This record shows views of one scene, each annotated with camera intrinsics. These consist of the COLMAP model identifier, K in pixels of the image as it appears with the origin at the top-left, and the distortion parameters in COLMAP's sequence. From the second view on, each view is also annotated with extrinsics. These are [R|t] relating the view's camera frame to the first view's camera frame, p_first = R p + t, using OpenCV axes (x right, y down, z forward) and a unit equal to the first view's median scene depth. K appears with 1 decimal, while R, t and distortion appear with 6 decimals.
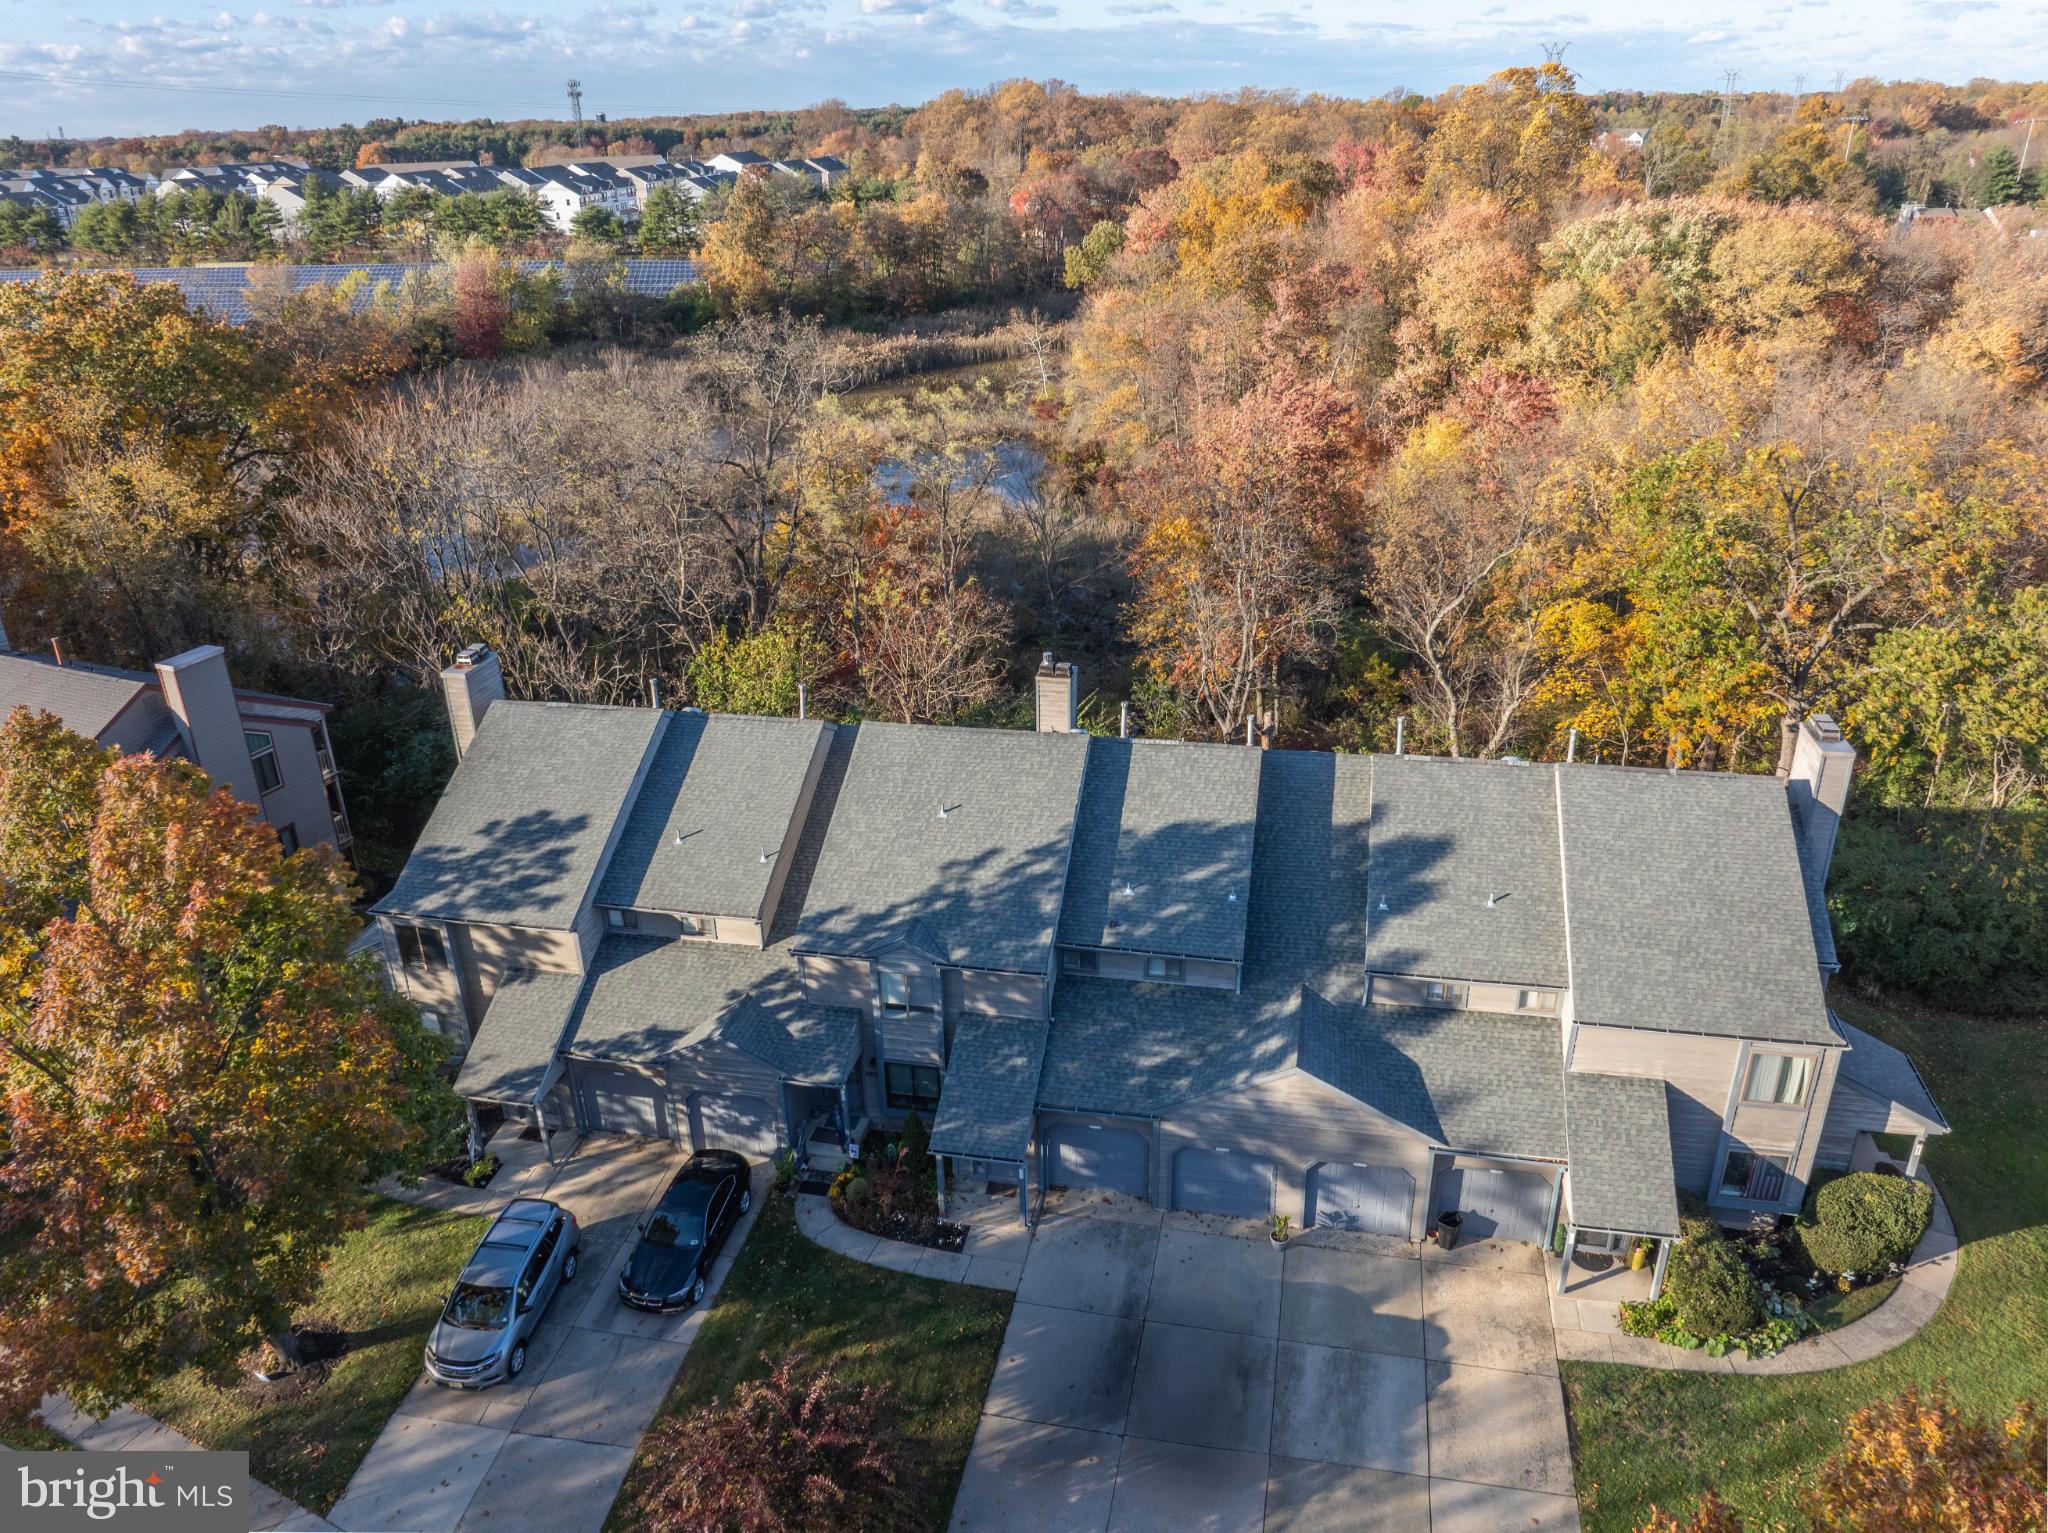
lens RADIAL K [[1444.0, 0, 1024.0], [0, 1444.0, 766.5], [0, 0, 1]] dist [-0.032479, -0.002921]
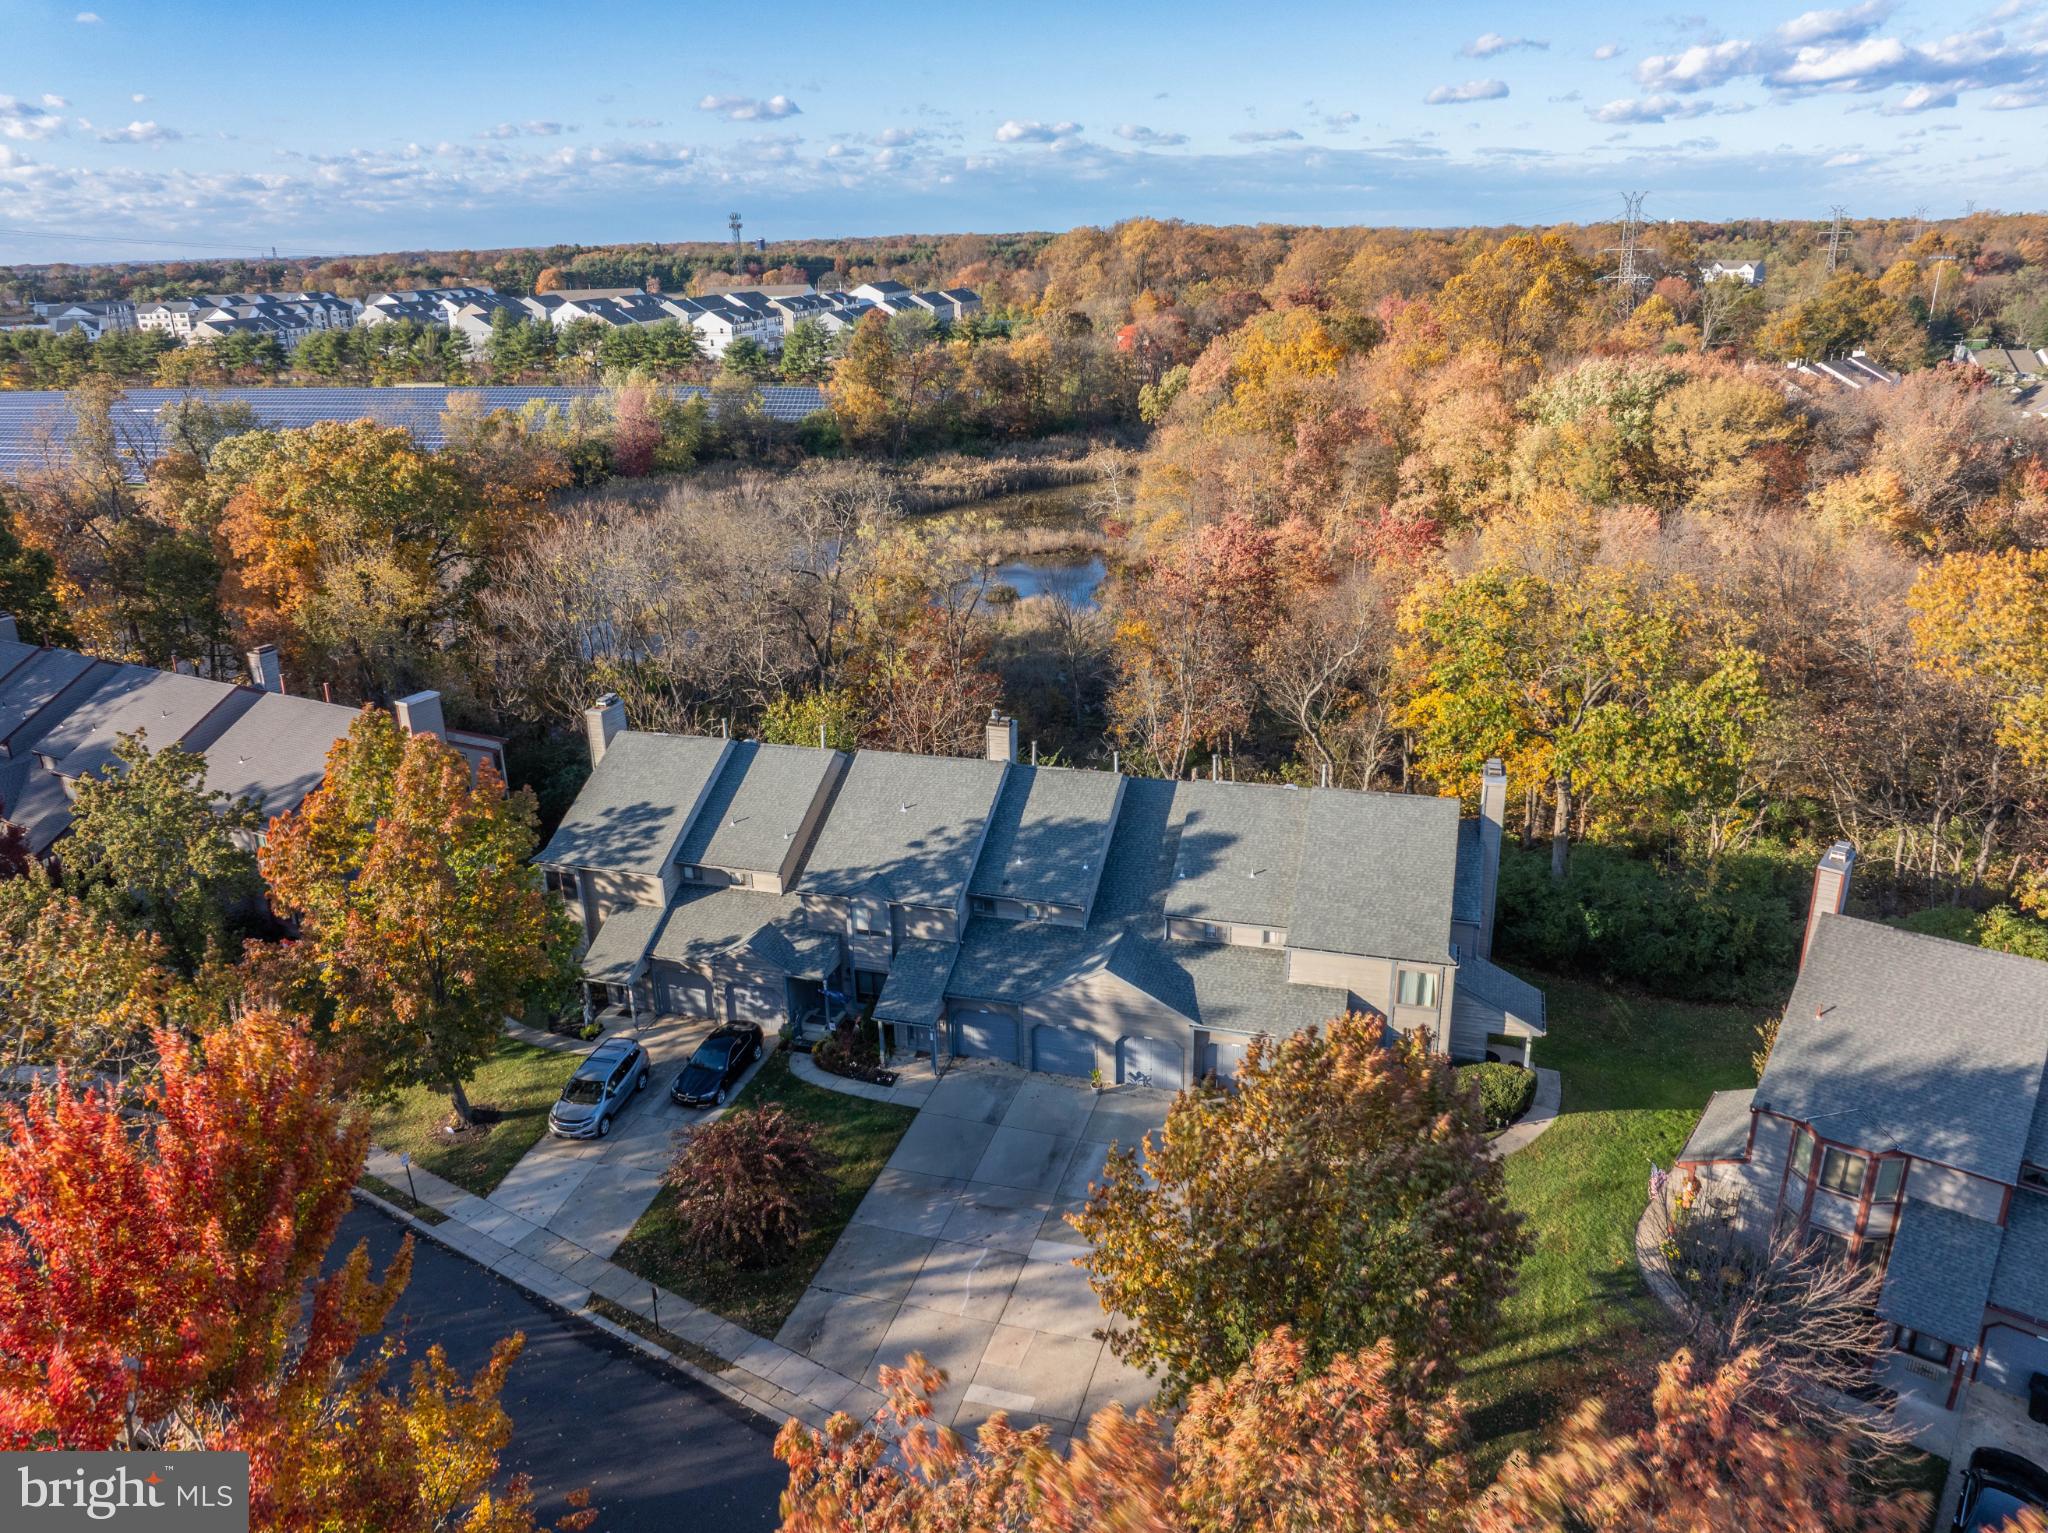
lens RADIAL K [[1444.0, 0, 1024.0], [0, 1444.0, 766.5], [0, 0, 1]] dist [-0.032479, -0.002921]
pose [[0.995502, 0.031388, -0.089385, 0.106091], [-0.037794, 0.996767, -0.070906, 0.047576], [0.086870, 0.073965, 0.993470, -0.255616]]
